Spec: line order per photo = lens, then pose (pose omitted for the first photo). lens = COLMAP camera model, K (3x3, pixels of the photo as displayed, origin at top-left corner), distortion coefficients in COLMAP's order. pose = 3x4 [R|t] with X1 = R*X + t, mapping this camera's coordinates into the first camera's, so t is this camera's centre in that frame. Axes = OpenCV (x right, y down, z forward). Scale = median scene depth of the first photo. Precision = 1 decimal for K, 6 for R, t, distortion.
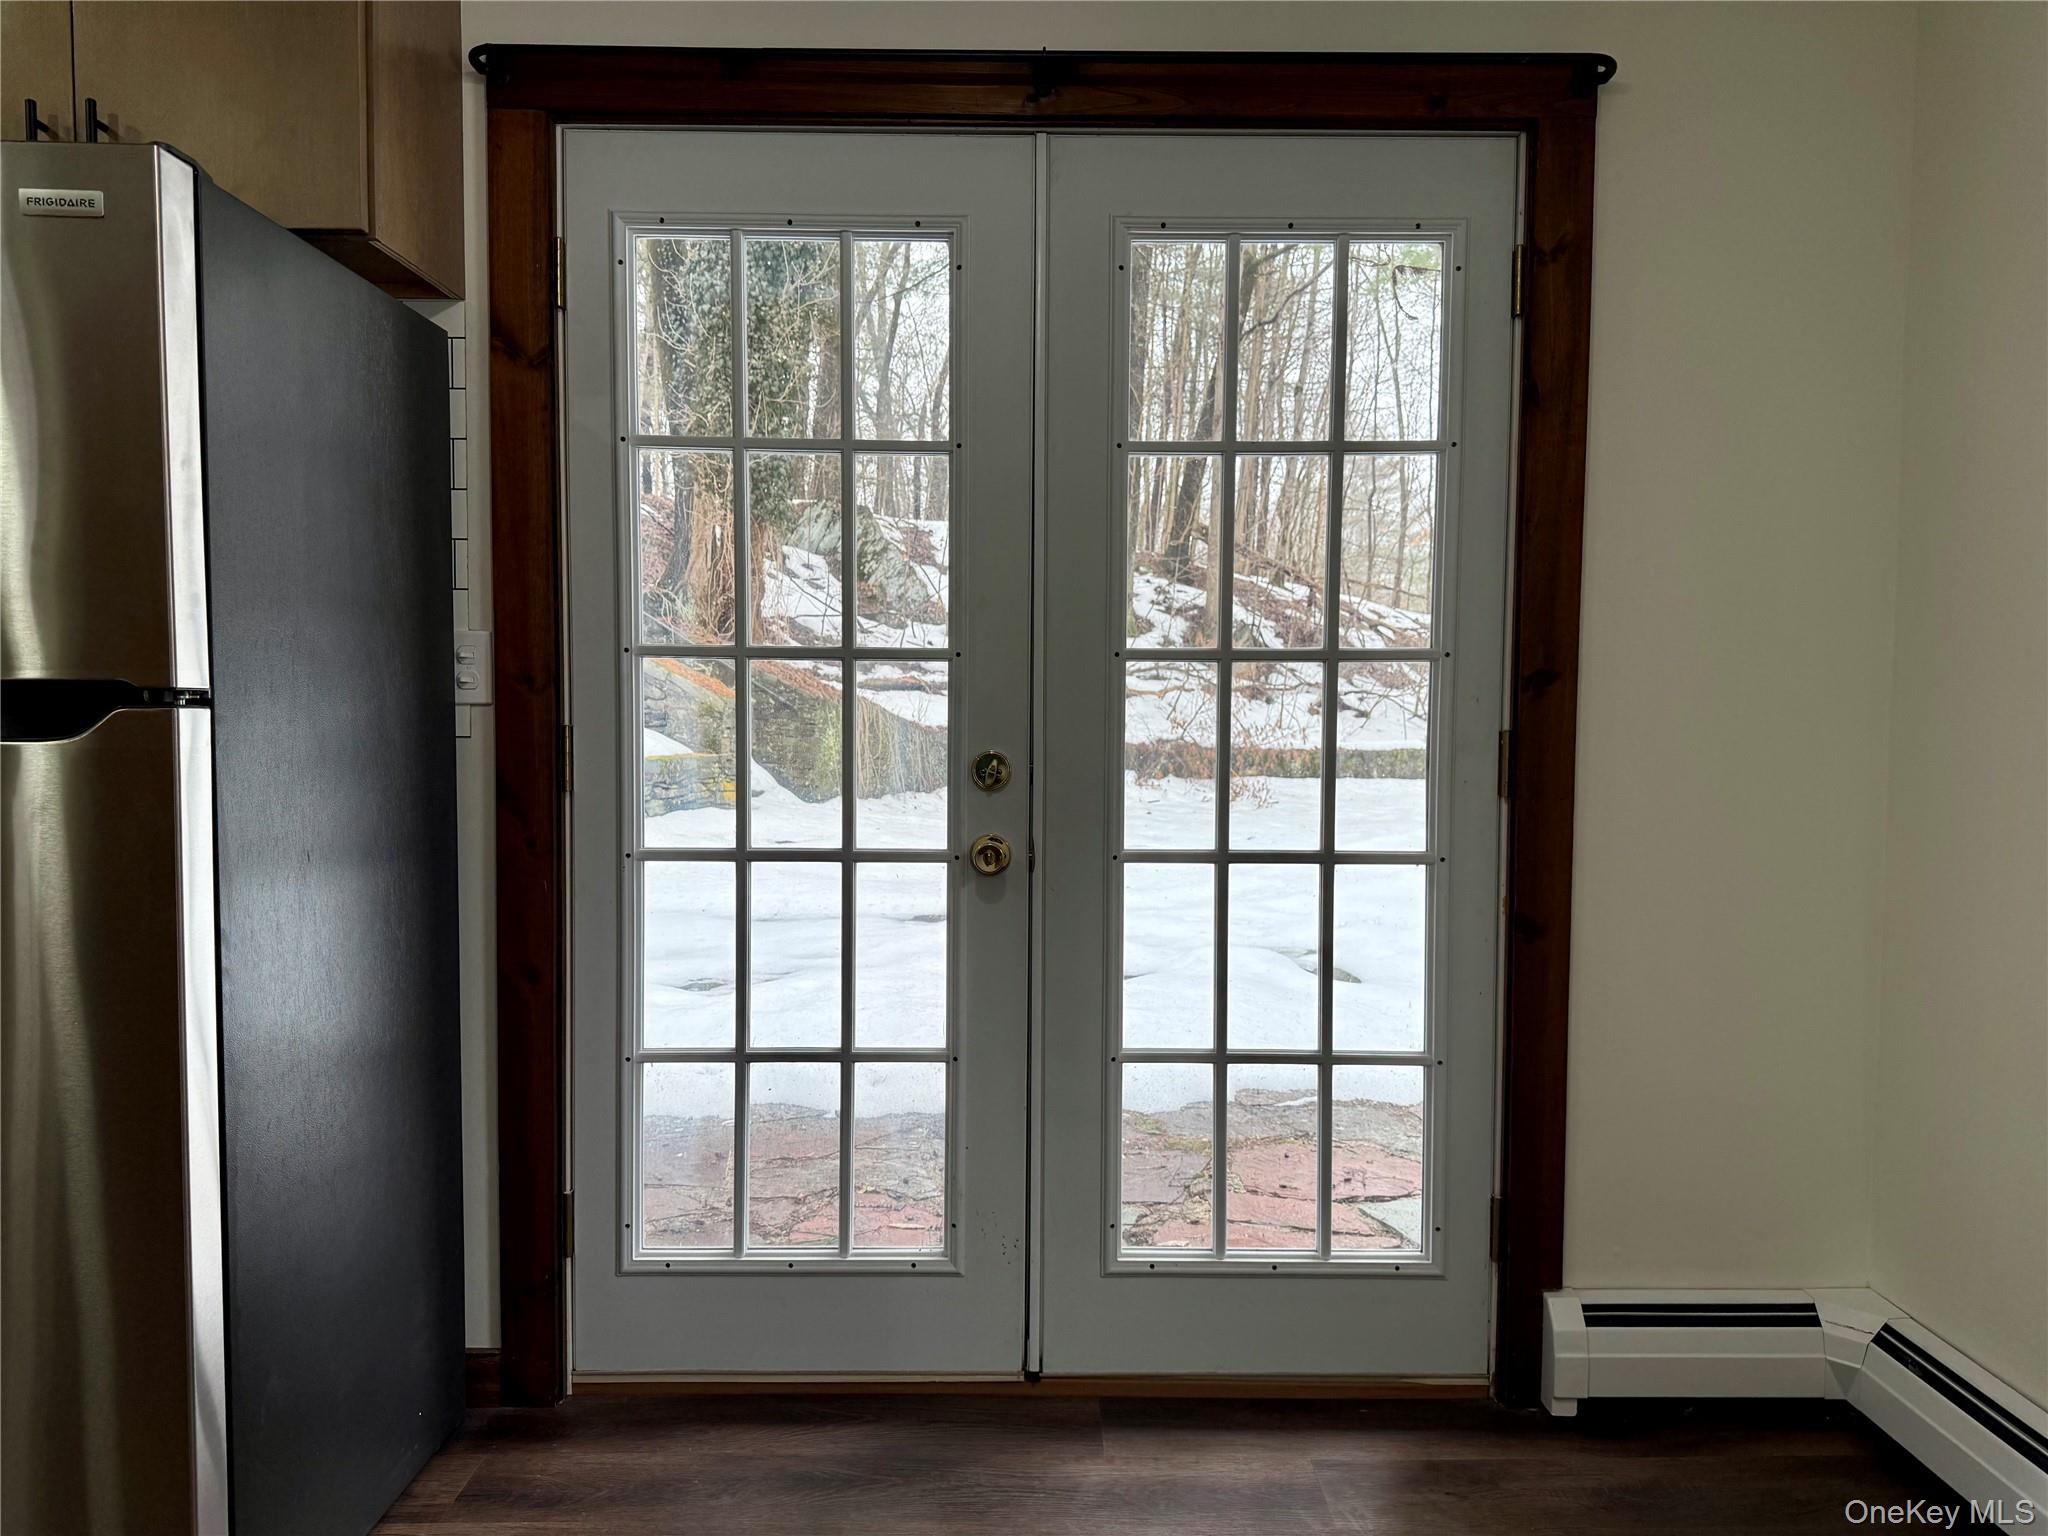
lens RADIAL K [[1444.7, 0, 1027.0], [0, 1444.7, 771.8], [0, 0, 1]] dist [0.002538, -0.003158]
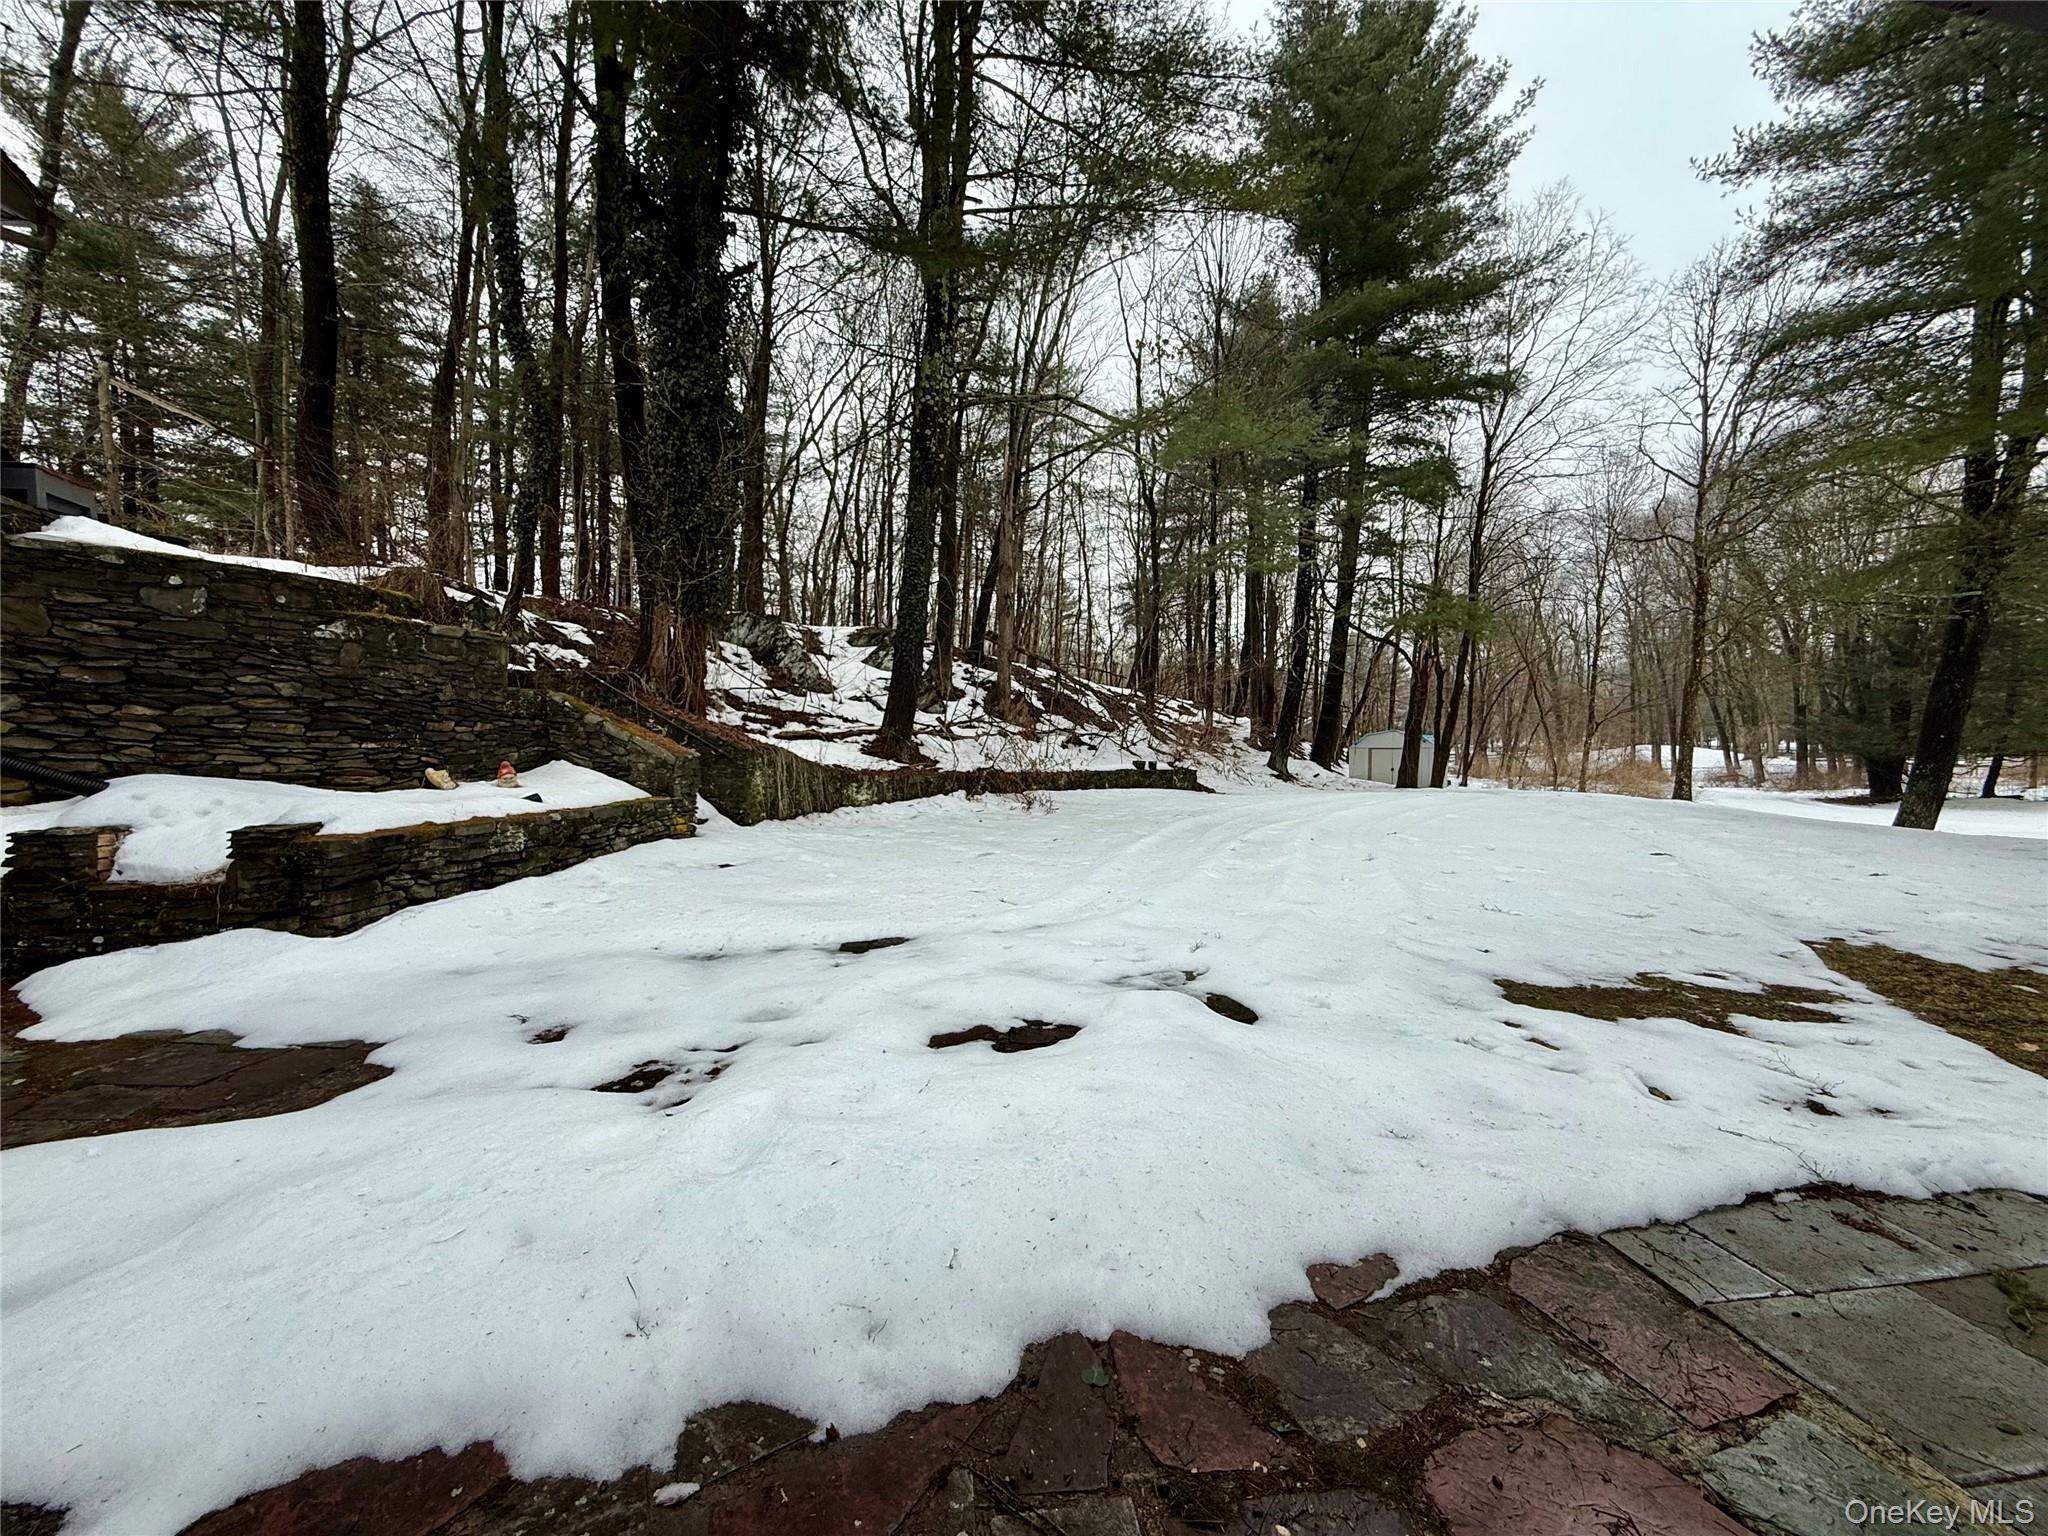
lens RADIAL K [[816.1, 0, 1020.8], [0, 816.1, 768.2], [0, 0, 1]] dist [-0.000577, 0.000253]
pose [[0.982663, -0.019265, 0.184397, -0.179997], [0.020297, 0.999787, -0.003710, -0.136064], [-0.184286, 0.007389, 0.982845, 0.999706]]
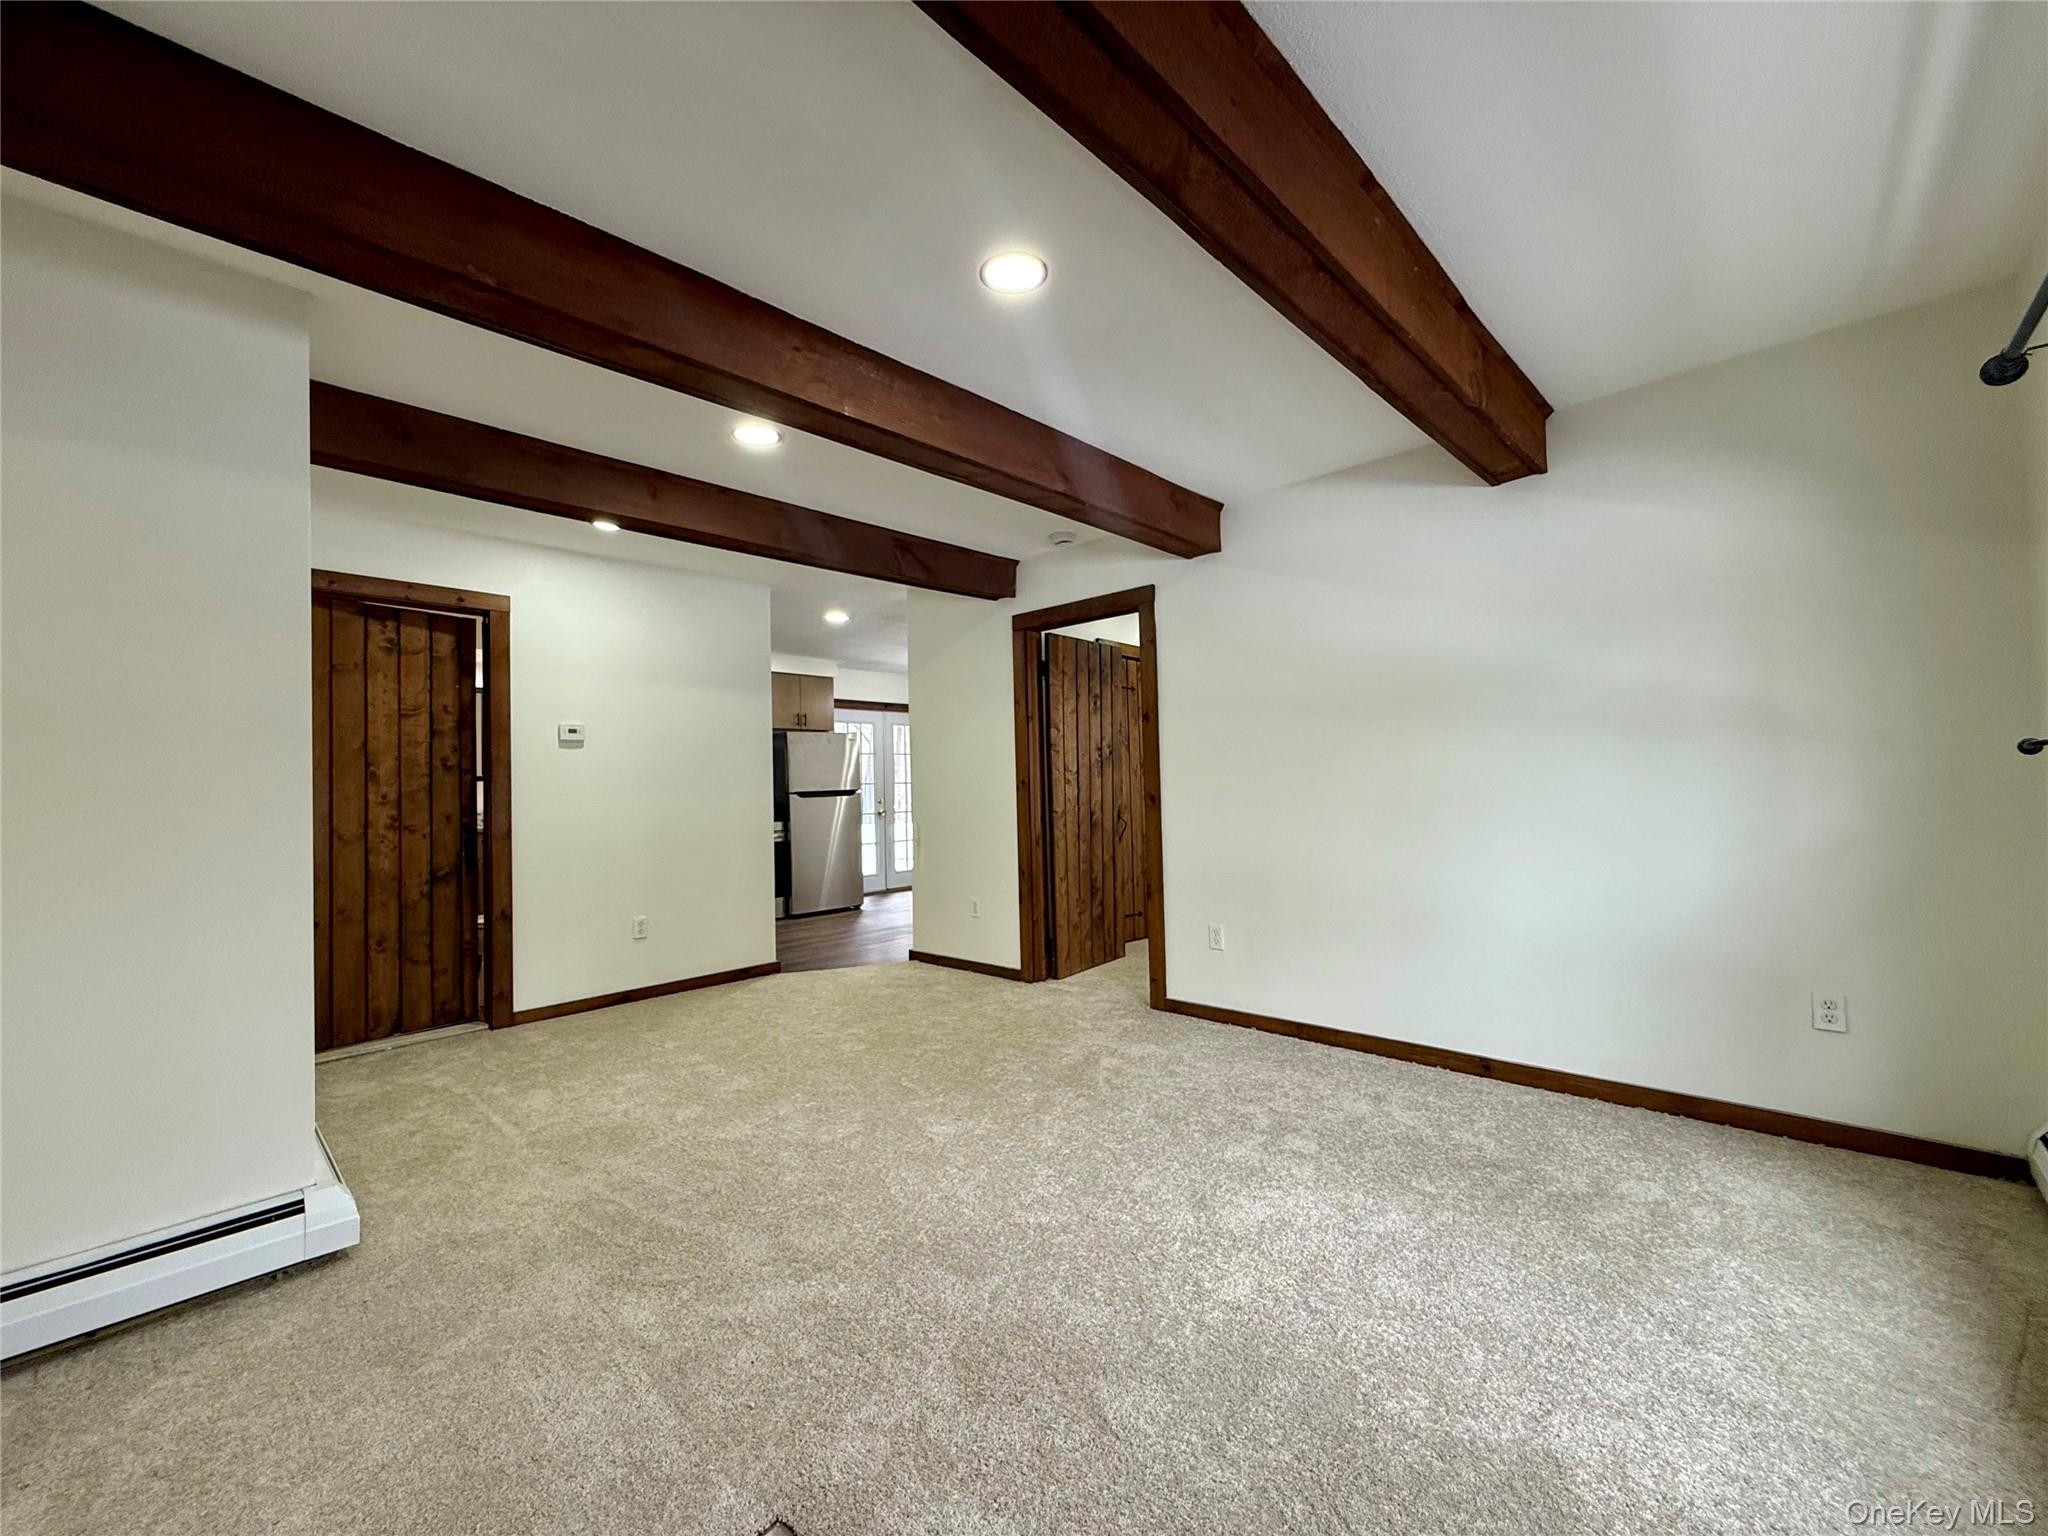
lens RADIAL K [[846.2, 0, 1007.3], [0, 846.2, 767.7], [0, 0, 1]] dist [-0.000336, 0.000016]
pose [[0.692315, -0.004537, 0.721581, -2.477336], [0.062497, 0.996600, -0.053696, 0.095063], [-0.718884, 0.082272, 0.690244, -2.206275]]
